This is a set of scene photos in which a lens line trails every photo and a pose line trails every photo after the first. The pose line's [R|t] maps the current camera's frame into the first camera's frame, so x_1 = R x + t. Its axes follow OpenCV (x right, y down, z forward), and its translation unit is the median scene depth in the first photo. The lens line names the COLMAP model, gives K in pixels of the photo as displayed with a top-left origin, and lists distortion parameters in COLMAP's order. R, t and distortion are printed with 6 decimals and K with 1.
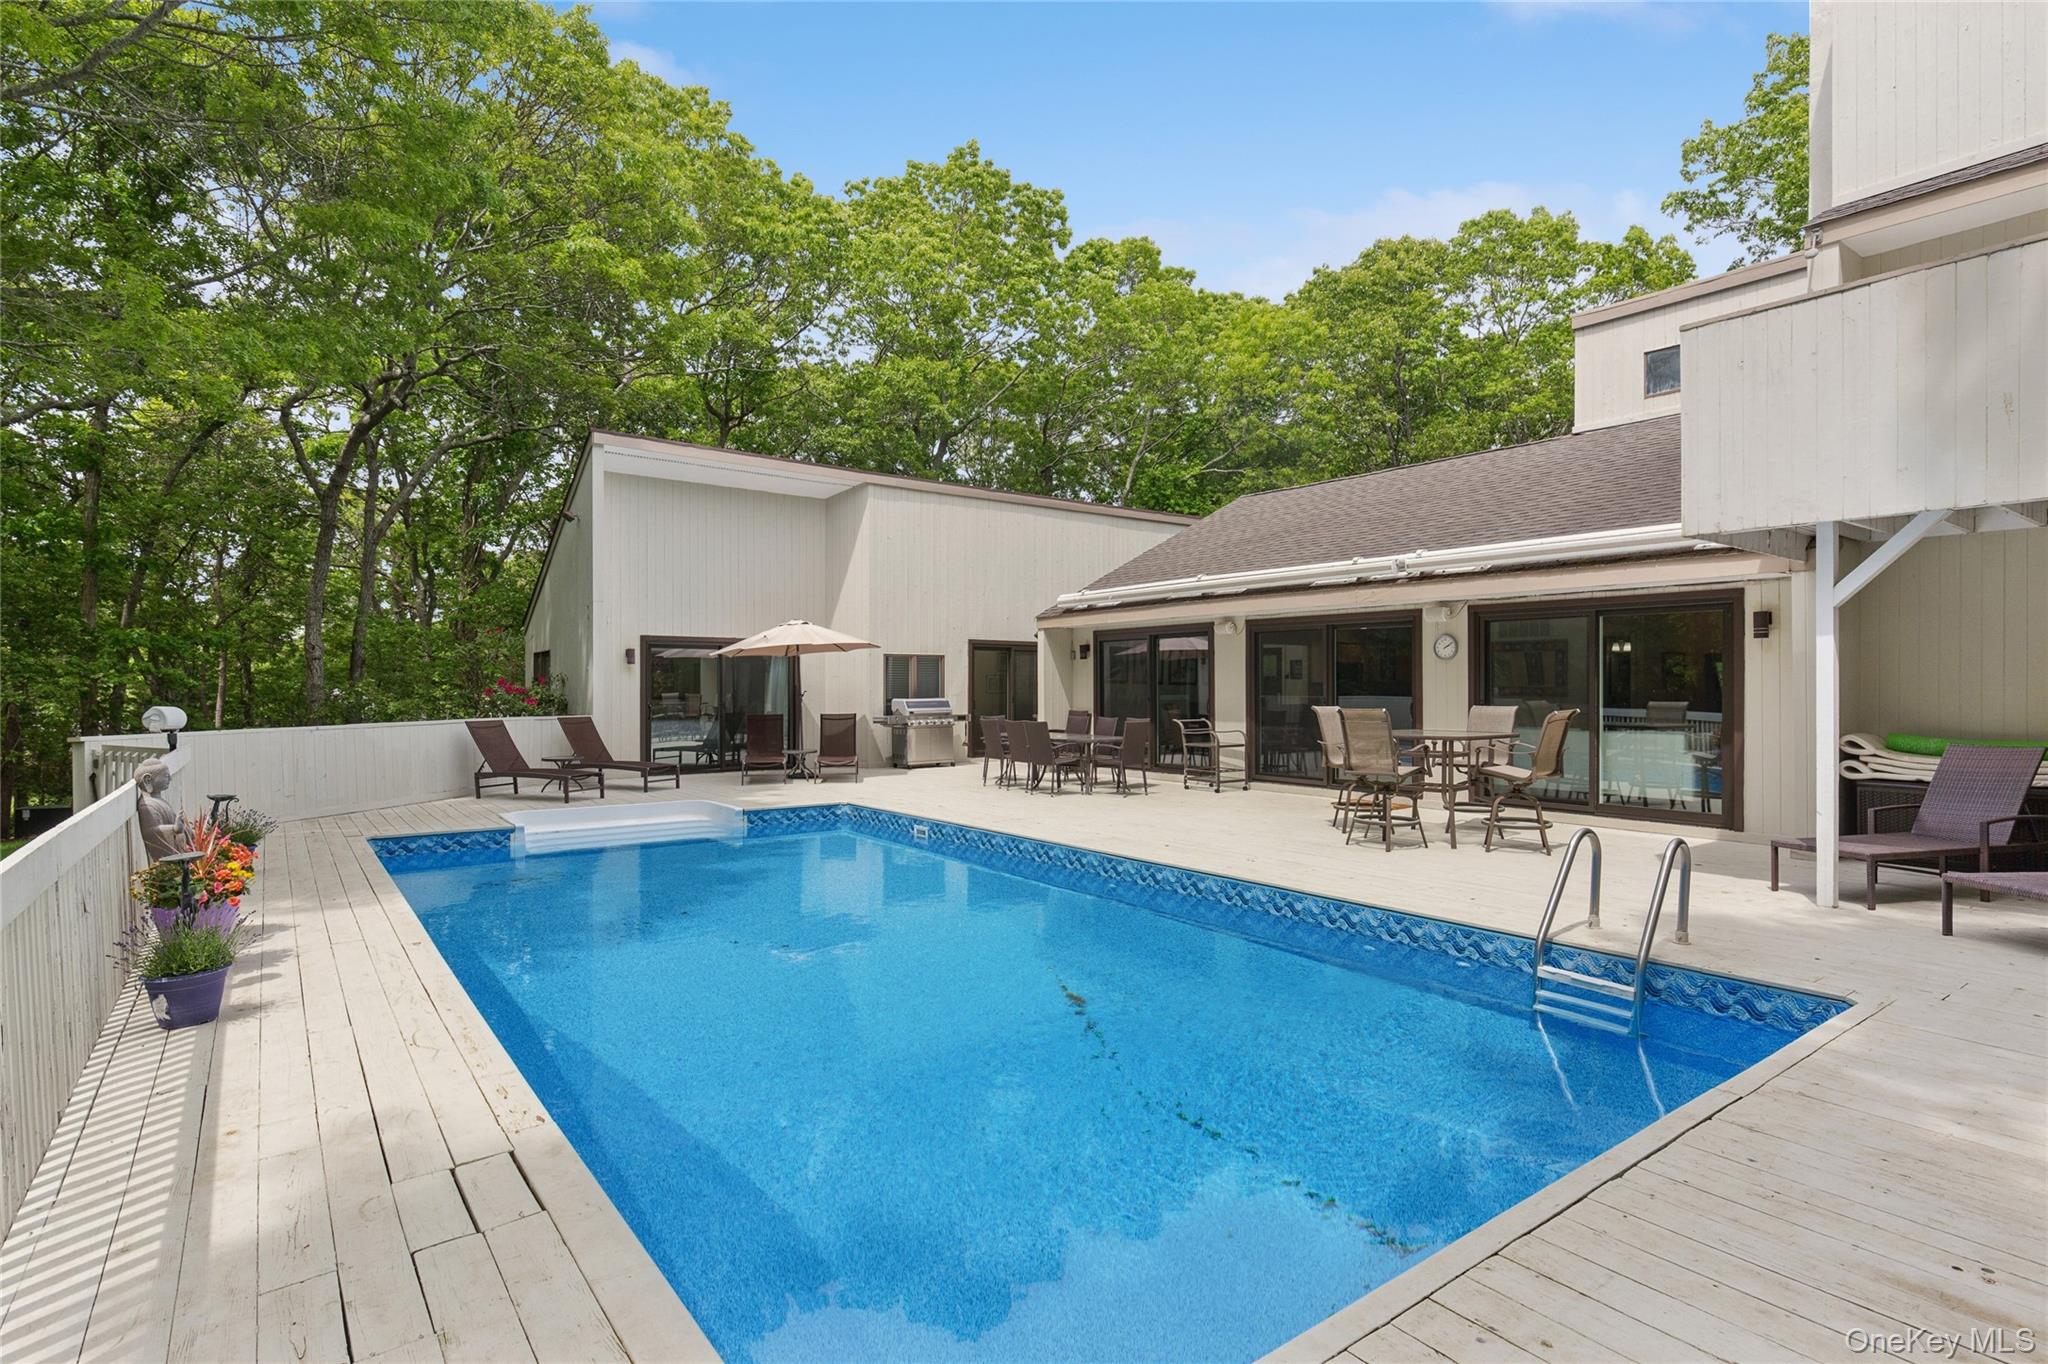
lens RADIAL K [[1002.6, 0, 1013.2], [0, 1002.6, 670.5], [0, 0, 1]] dist [0.019483, -0.000120]
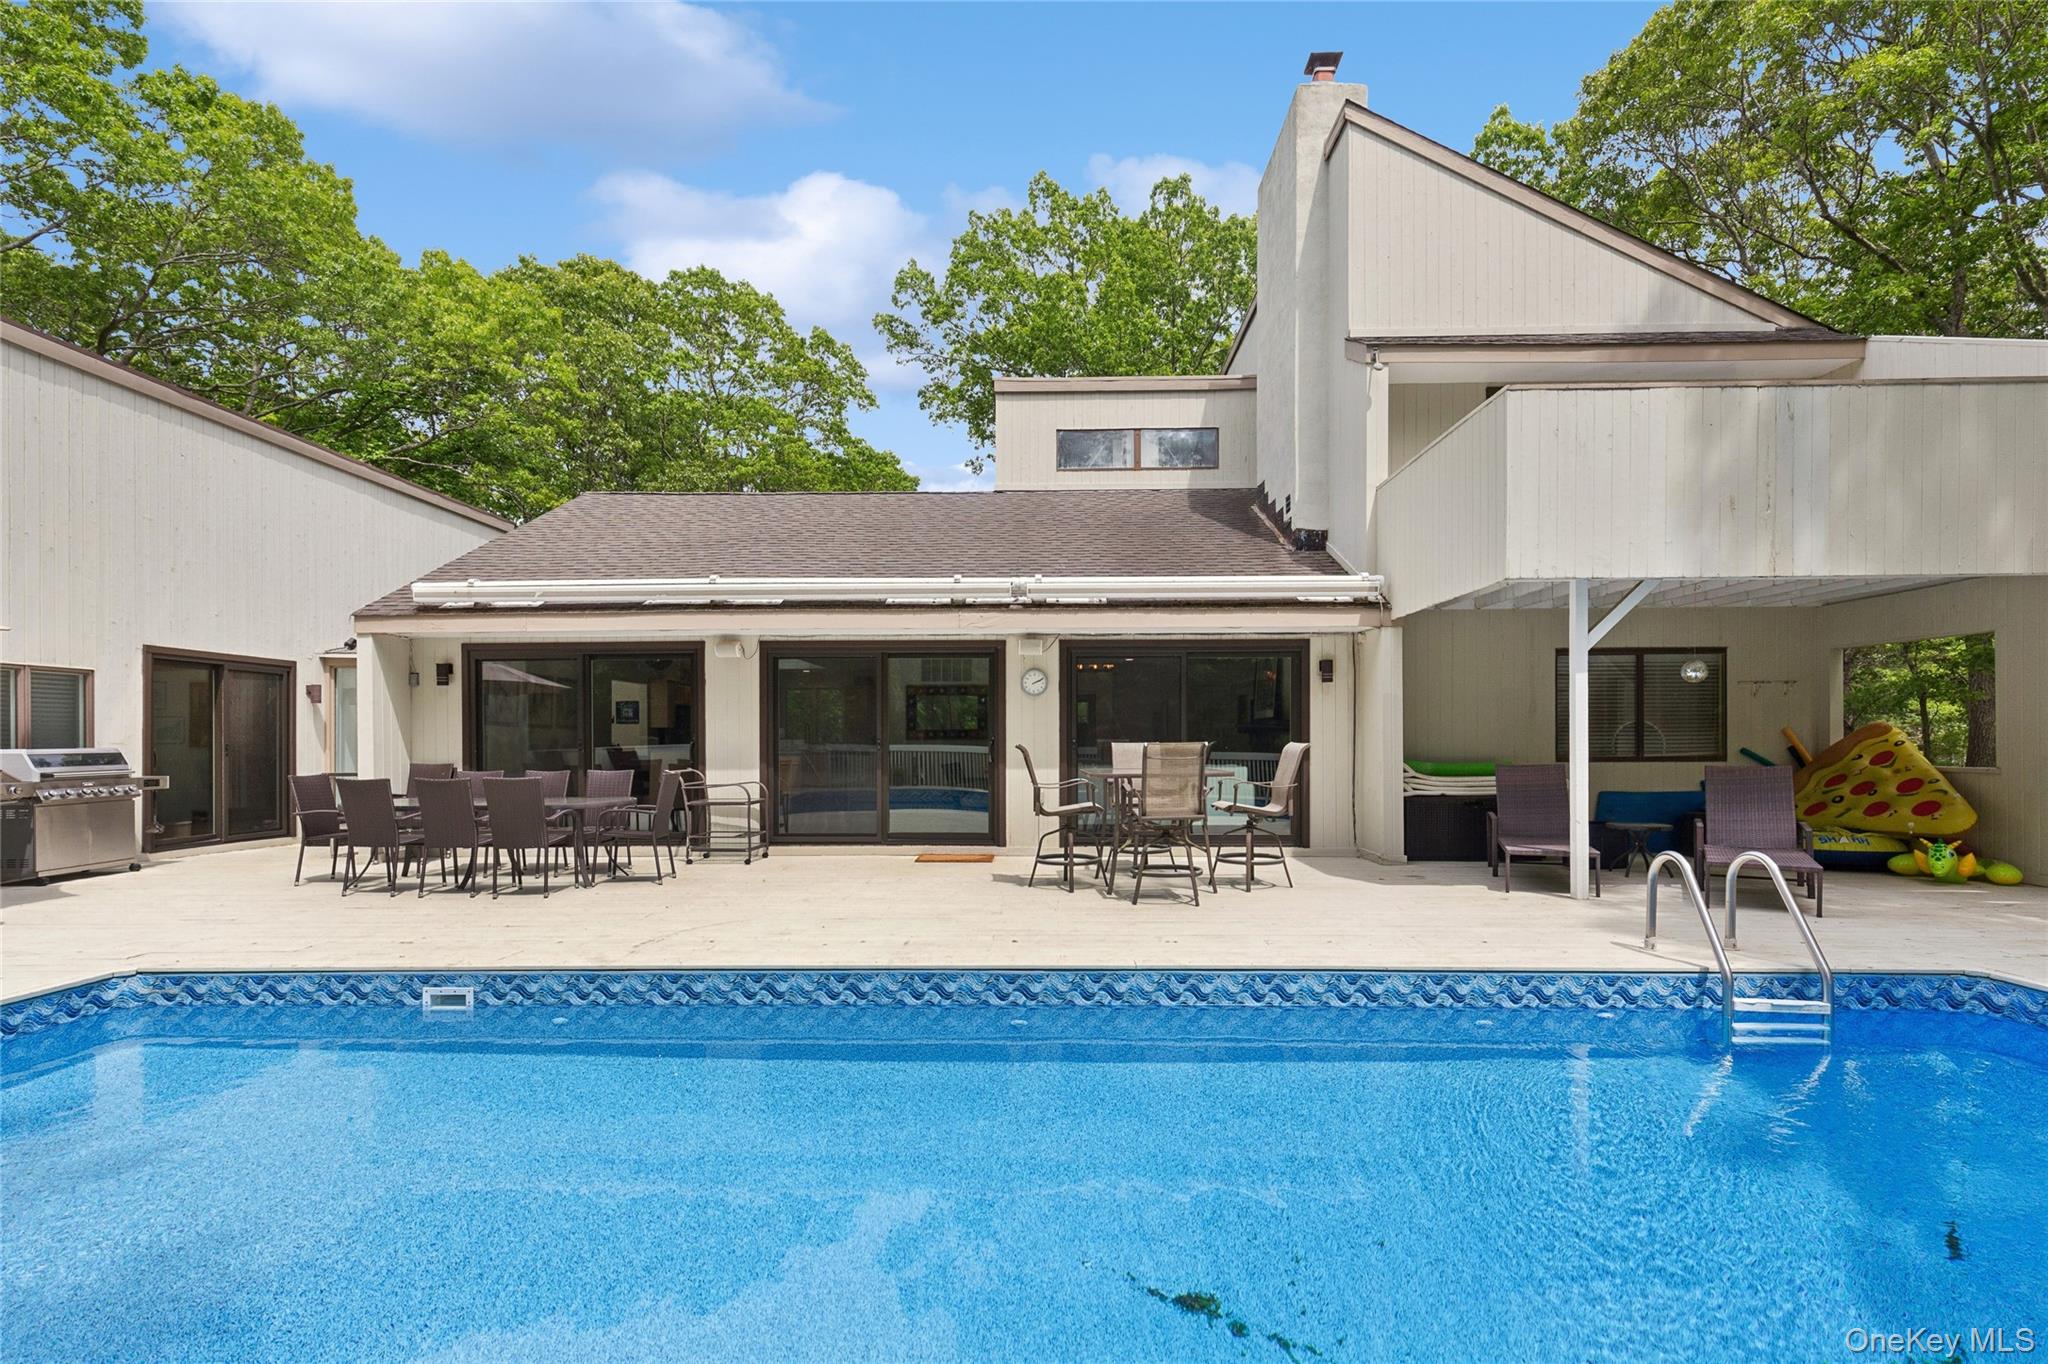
lens RADIAL K [[953.2, 0, 1016.2], [0, 953.2, 739.6], [0, 0, 1]] dist [0.014963, 0.000665]
pose [[0.619308, -0.003914, 0.785138, -0.229878], [-0.008870, 0.999889, 0.011981, 0.016156], [-0.785098, -0.014384, 0.619205, 0.367901]]
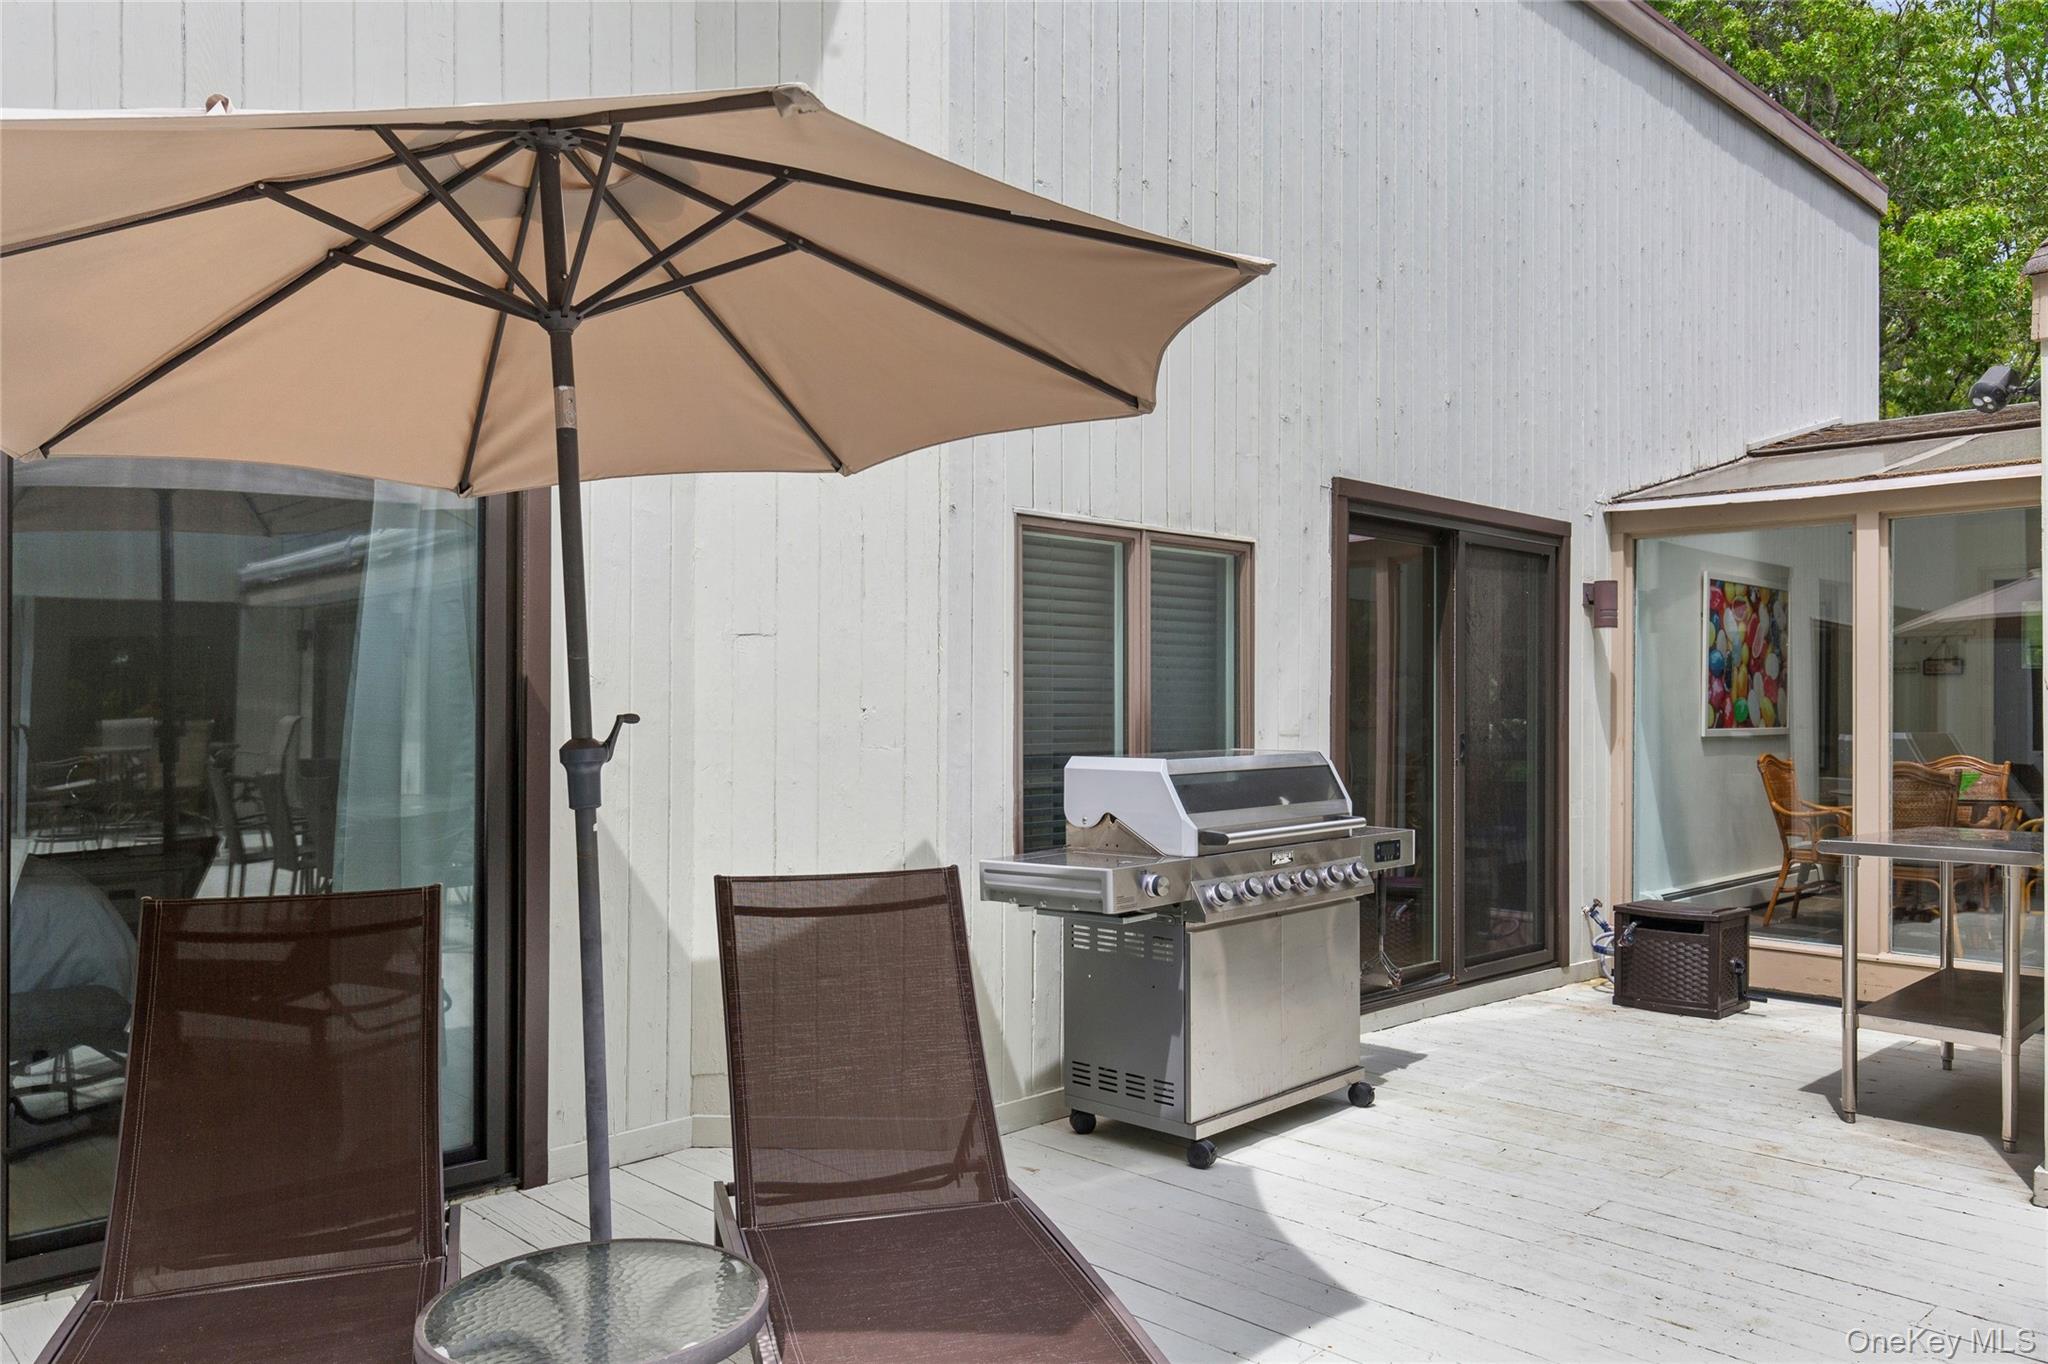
lens RADIAL K [[1437.6, 0, 1028.7], [0, 1437.6, 690.6], [0, 0, 1]] dist [-0.001684, -0.000022]
pose [[0.991897, 0.000035, 0.127046, -0.205775], [-0.000922, 0.999976, 0.006925, 0.018198], [-0.127042, -0.006986, 0.991873, 0.947493]]
